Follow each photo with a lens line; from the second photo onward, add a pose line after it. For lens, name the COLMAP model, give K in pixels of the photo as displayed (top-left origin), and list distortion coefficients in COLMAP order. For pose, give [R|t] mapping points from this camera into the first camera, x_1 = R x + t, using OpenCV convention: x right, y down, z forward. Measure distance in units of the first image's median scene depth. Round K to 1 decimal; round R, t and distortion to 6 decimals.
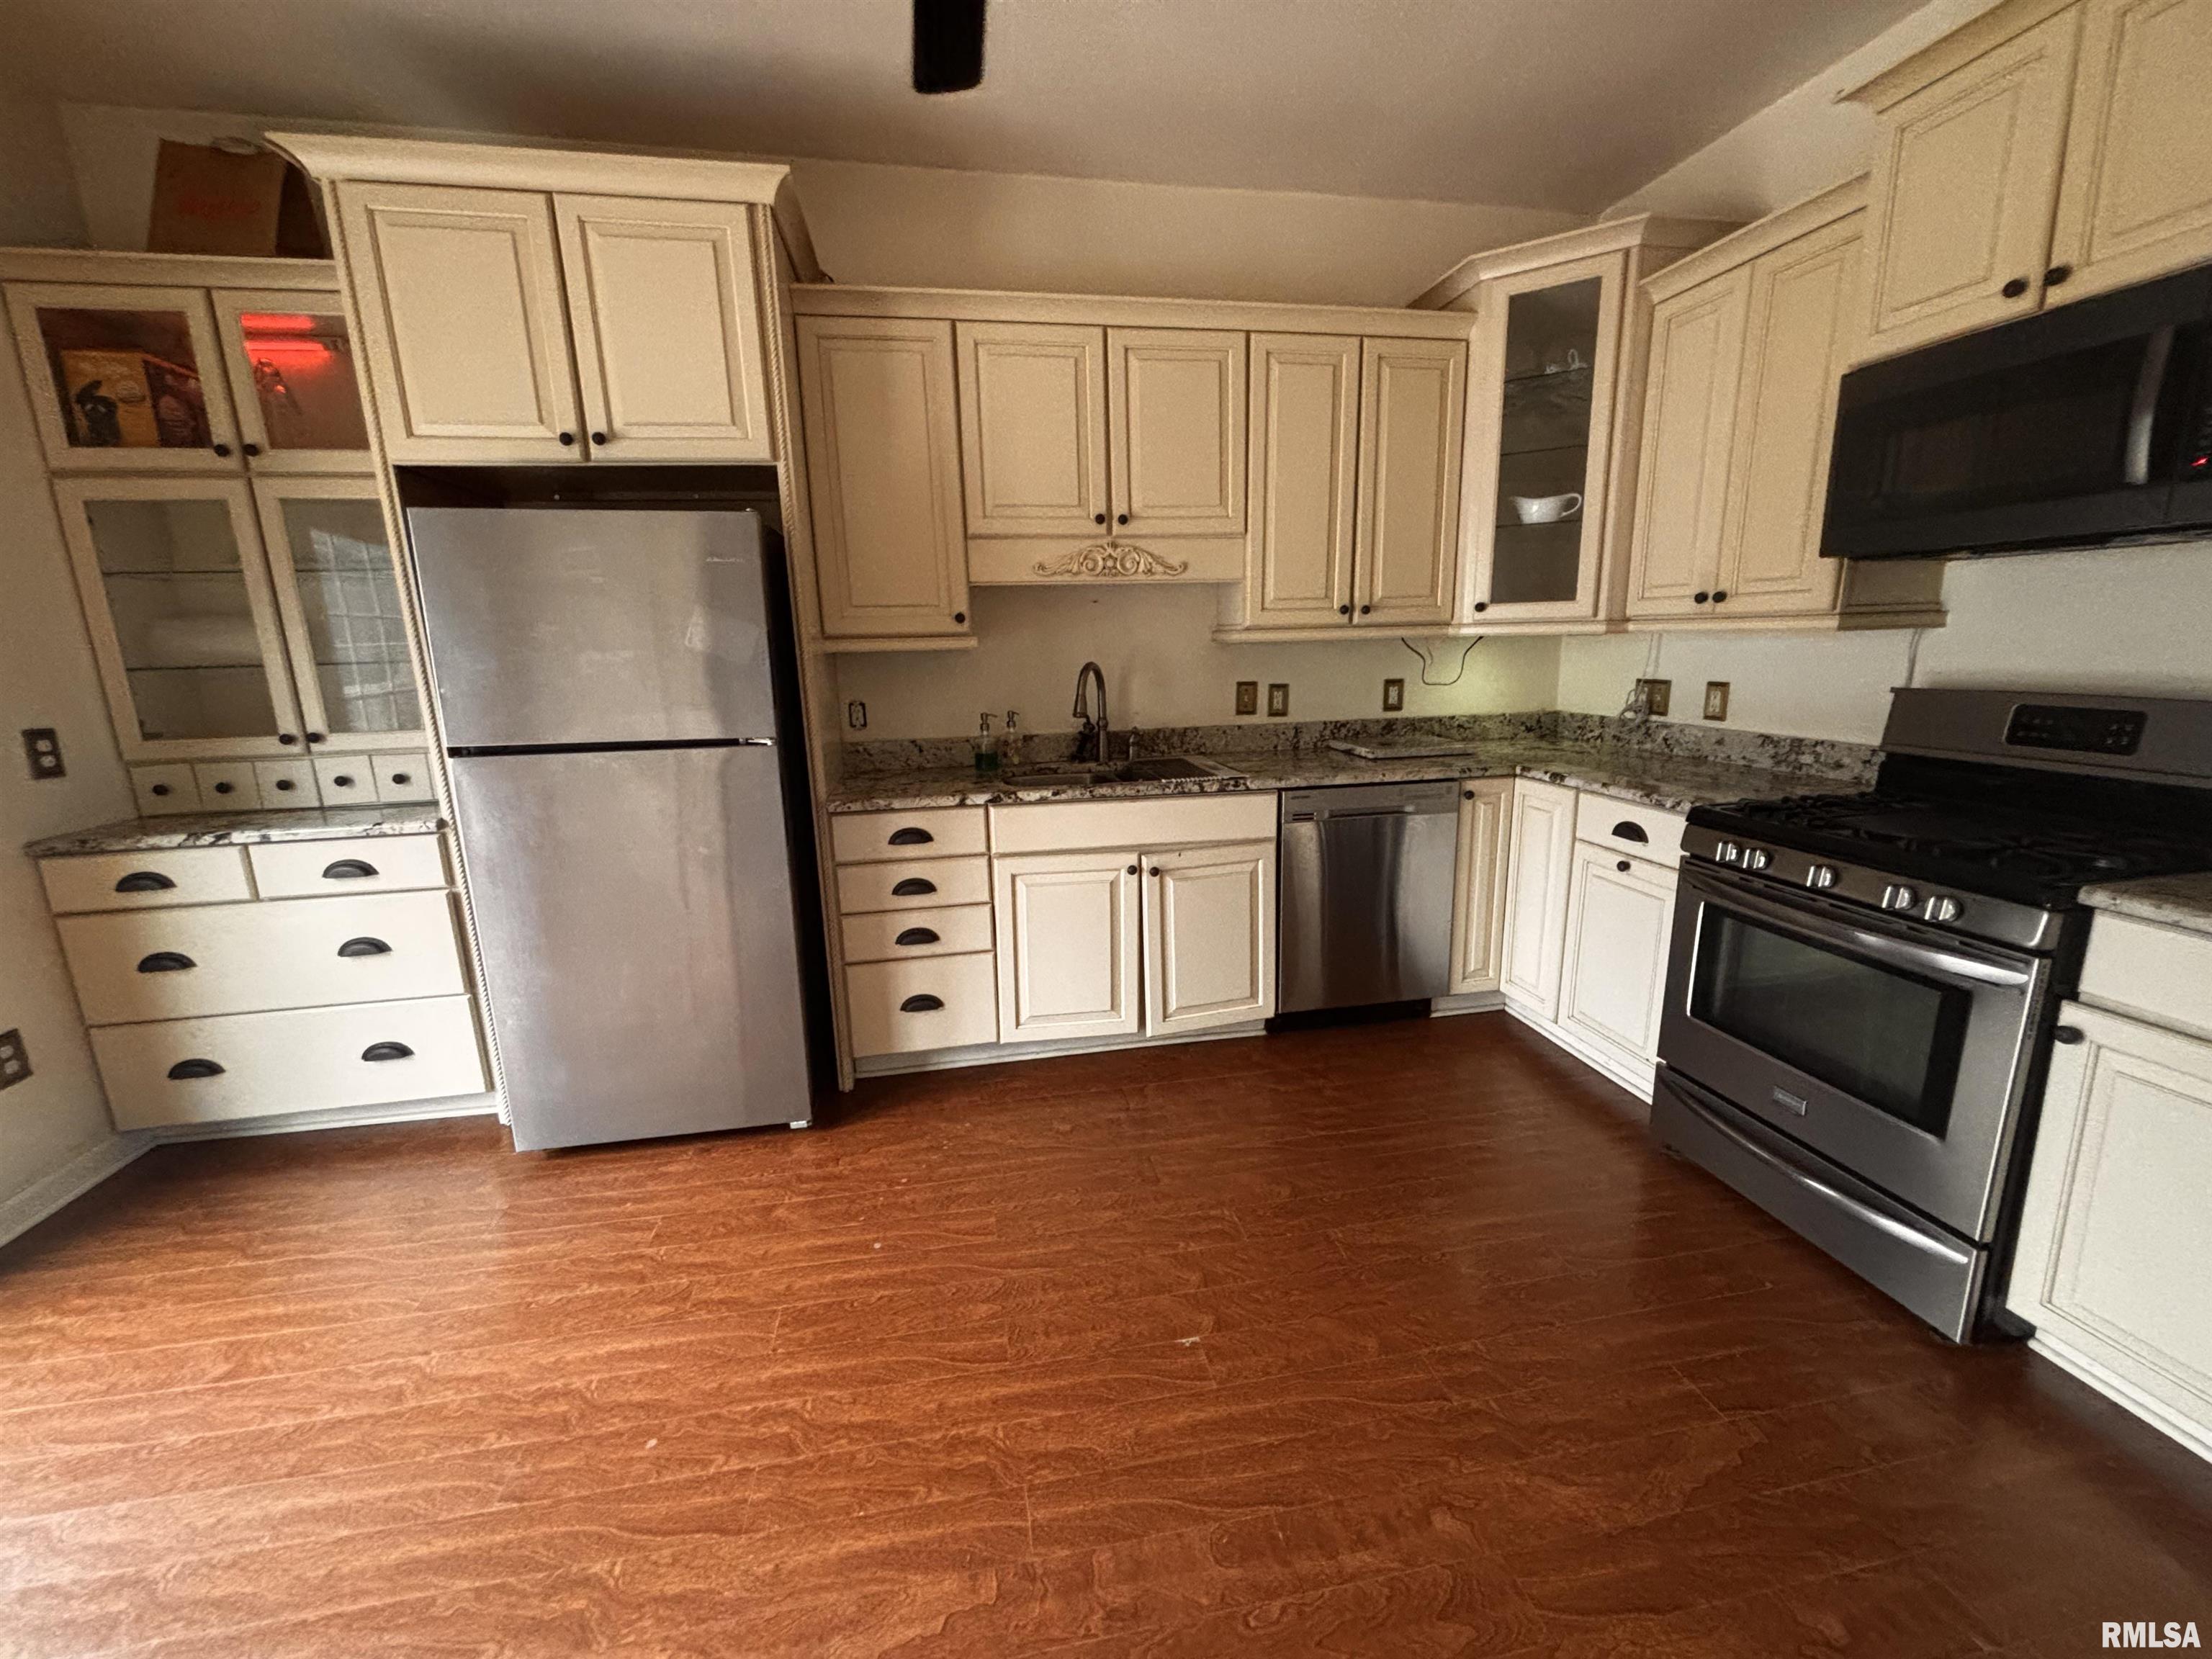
lens RADIAL K [[892.0, 0, 1100.0], [0, 892.0, 826.7], [0, 0, 1]] dist [0.003819, -0.001990]
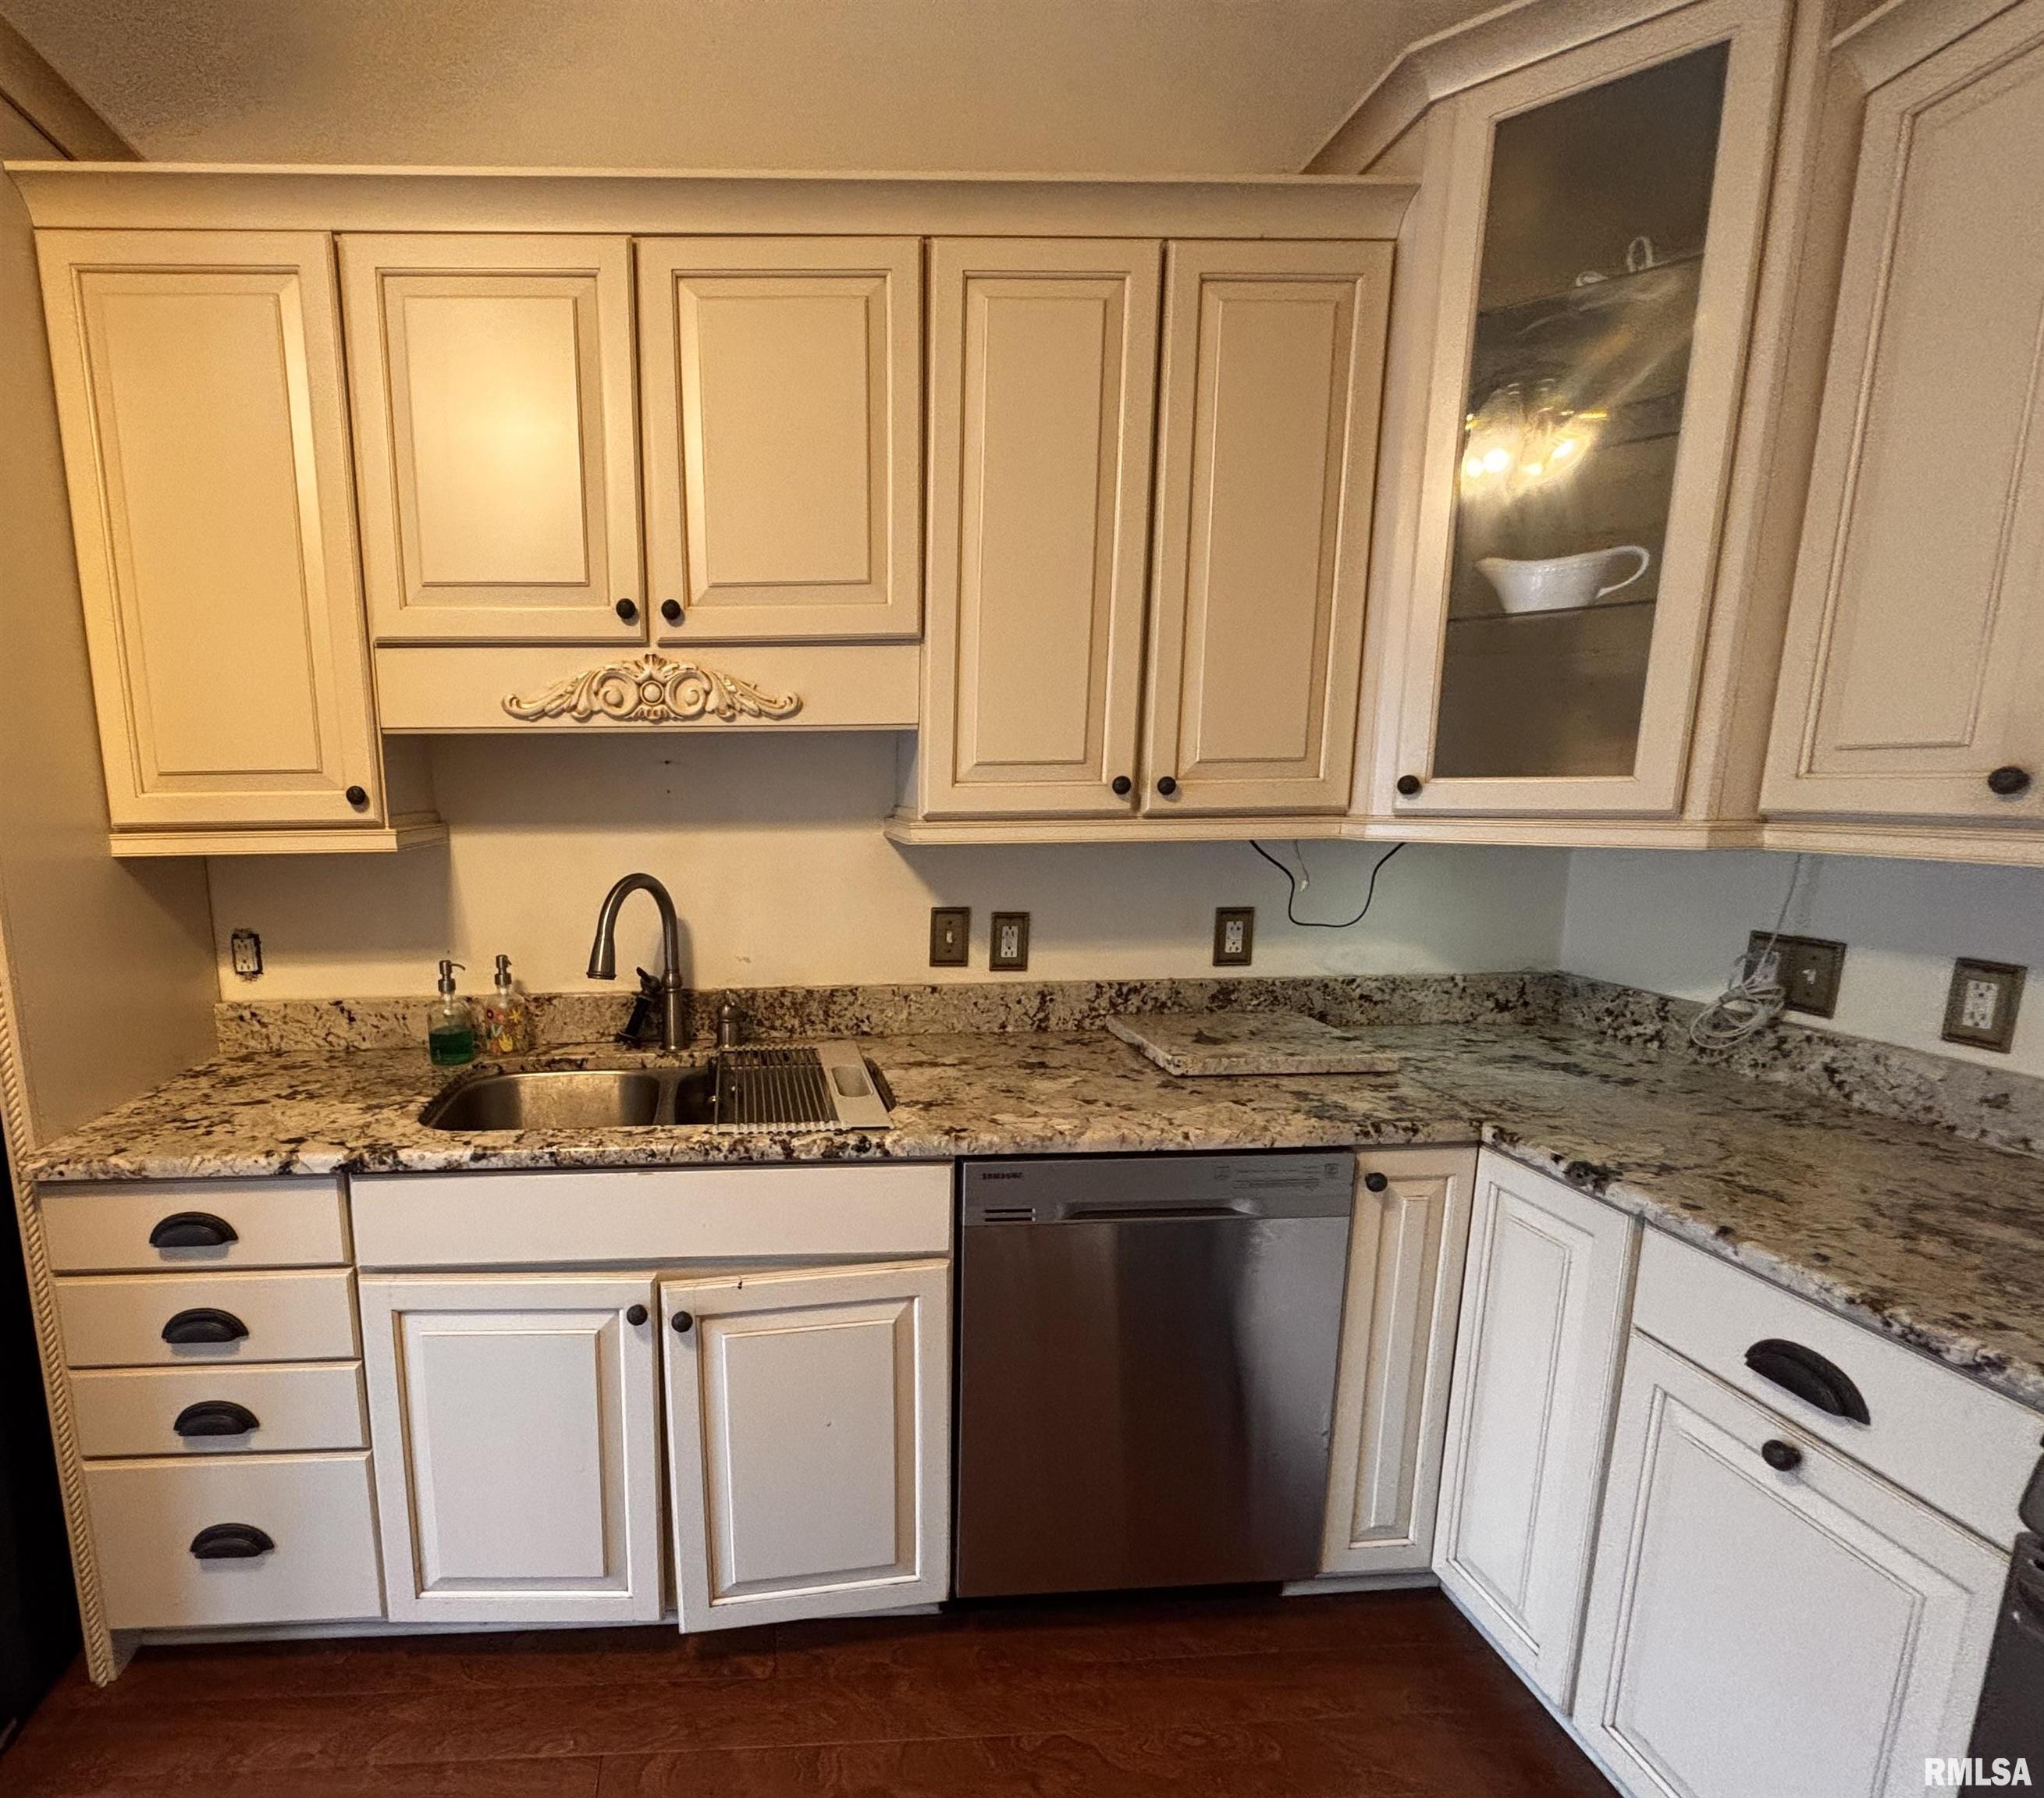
lens RADIAL K [[1042.8, 0, 781.5], [0, 1042.8, 968.7], [0, 0, 1]] dist [0.005844, 0.000908]
pose [[0.990148, 0.036812, -0.135102, 0.179409], [-0.040882, 0.998786, -0.027472, -0.123813], [0.133927, 0.032725, 0.990451, 0.420151]]
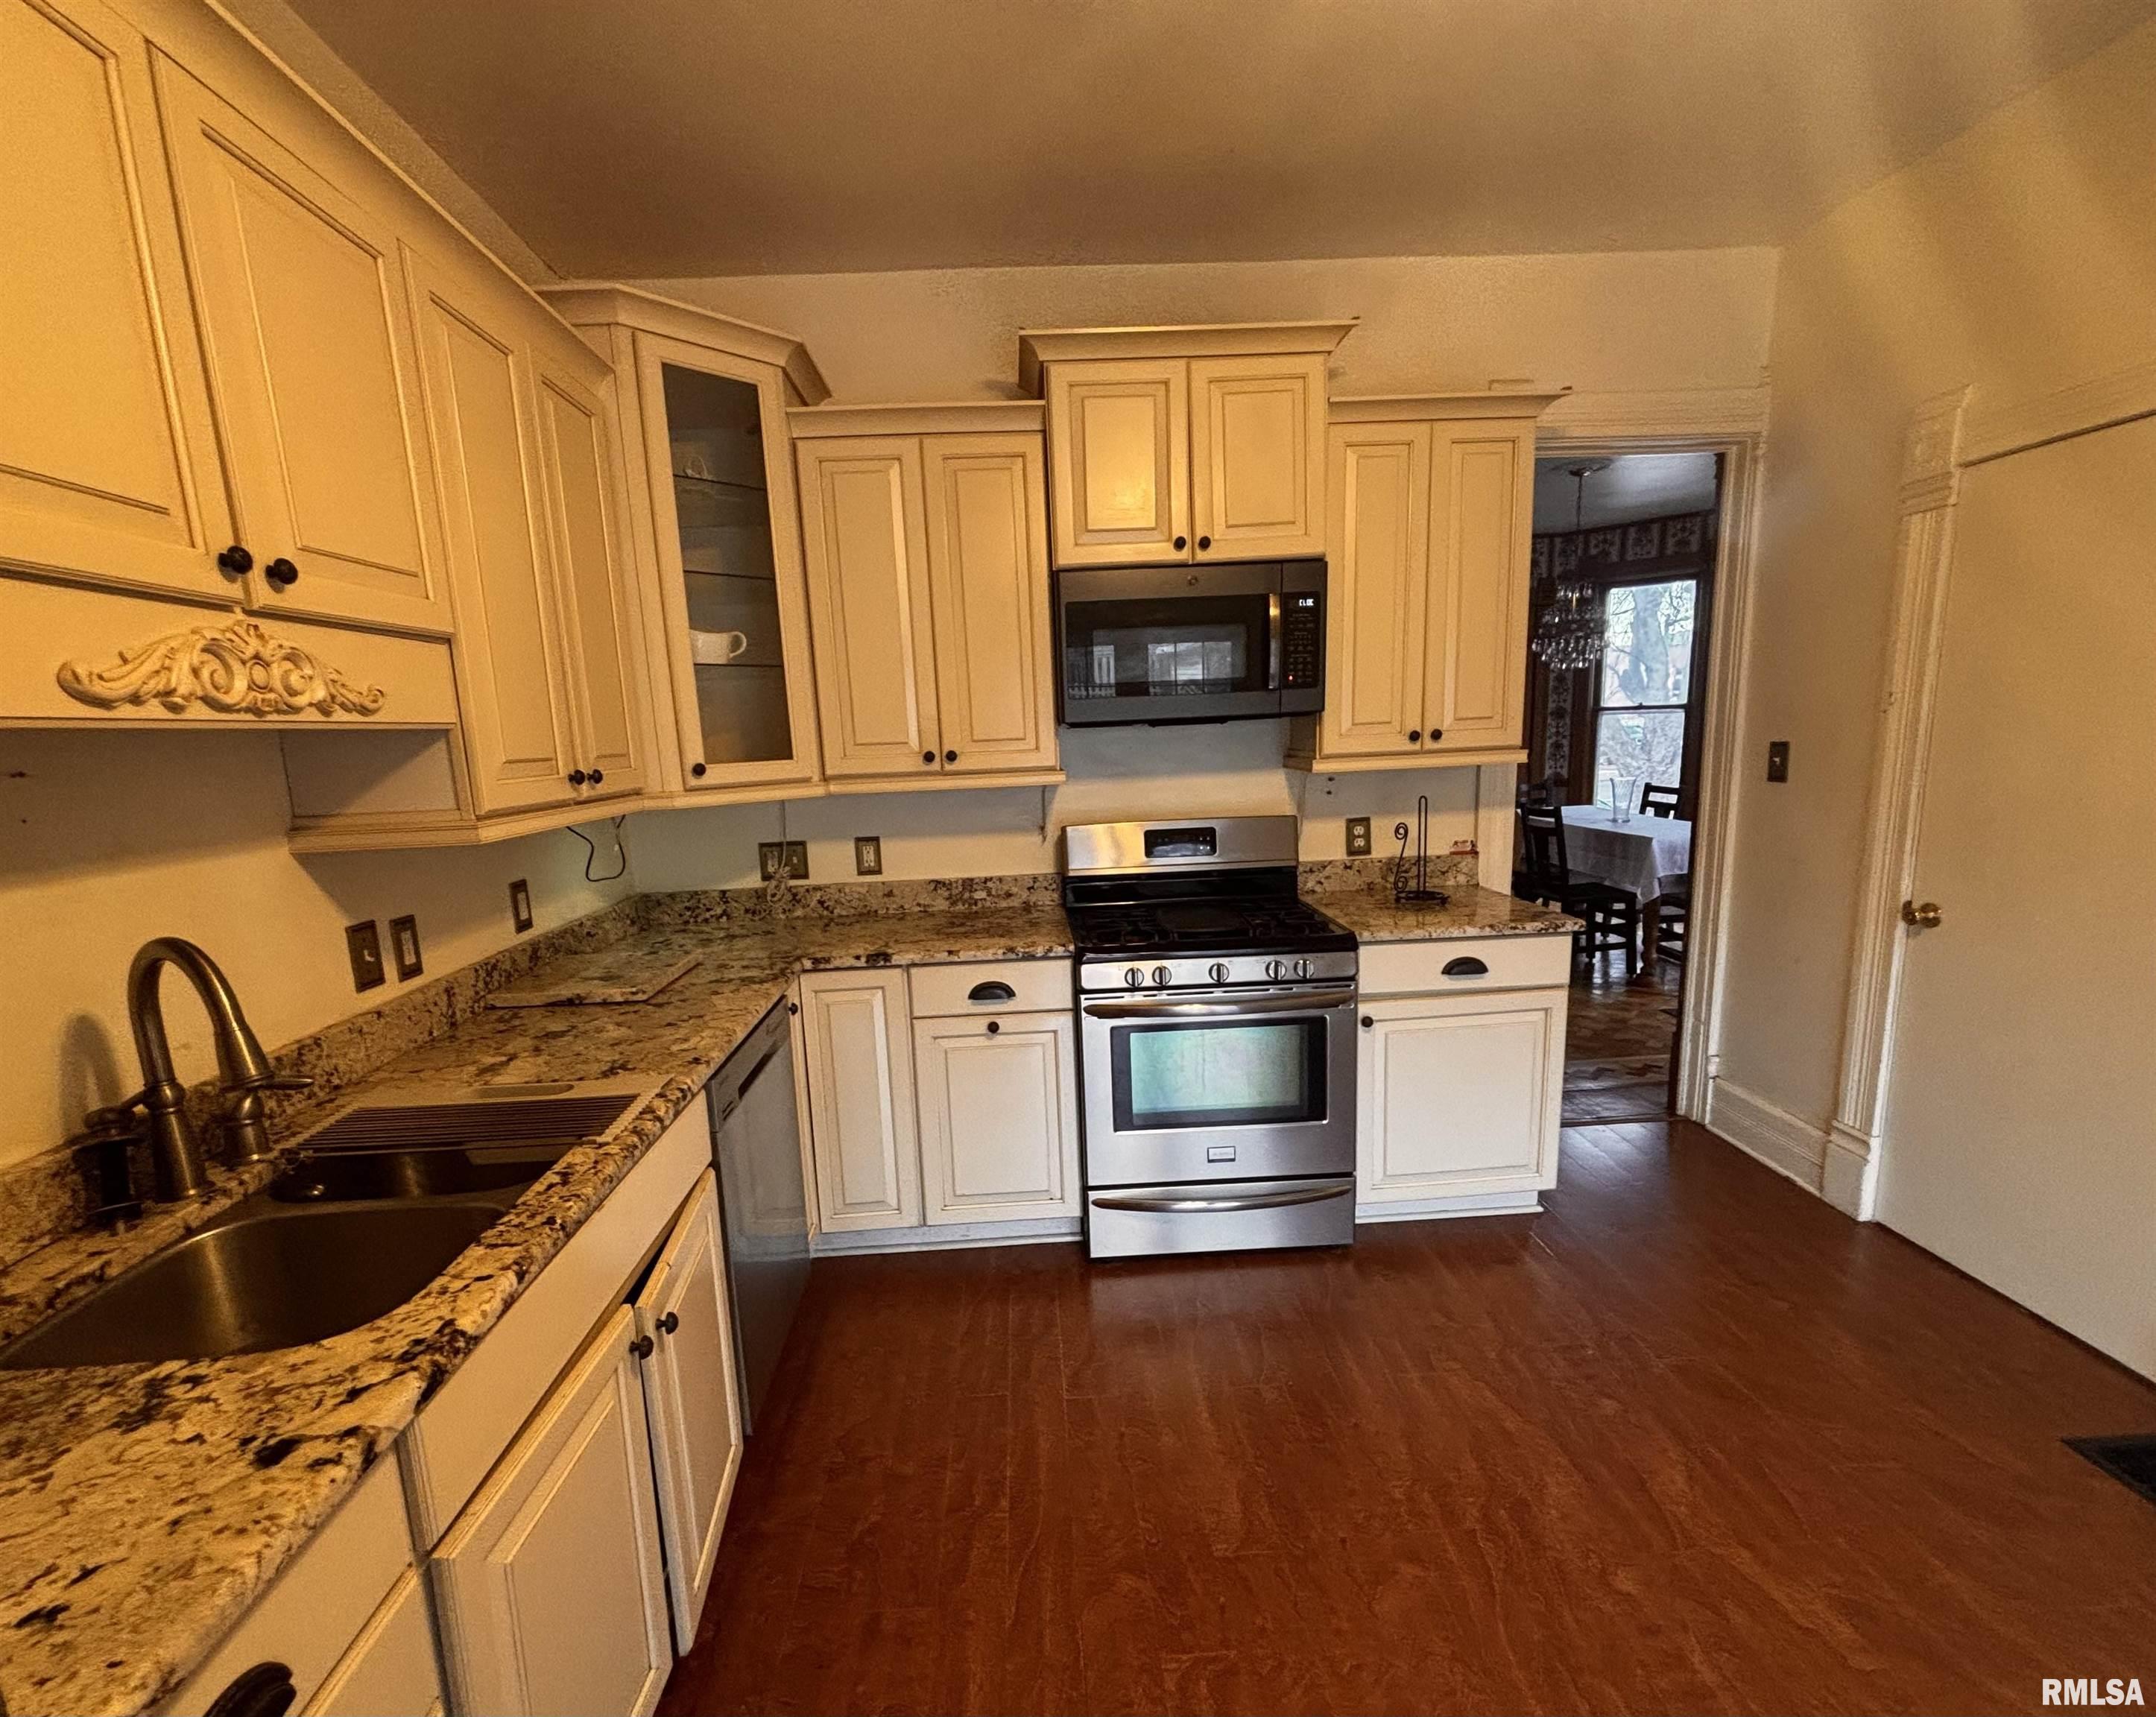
lens RADIAL K [[983.6, 0, 1065.6], [0, 983.6, 914.6], [0, 0, 1]] dist [0.008773, -0.002464]
pose [[0.138417, -0.166263, 0.976318, -0.382913], [0.243071, 0.961358, 0.129254, -0.172035], [-0.960082, 0.219424, 0.173482, 0.630519]]
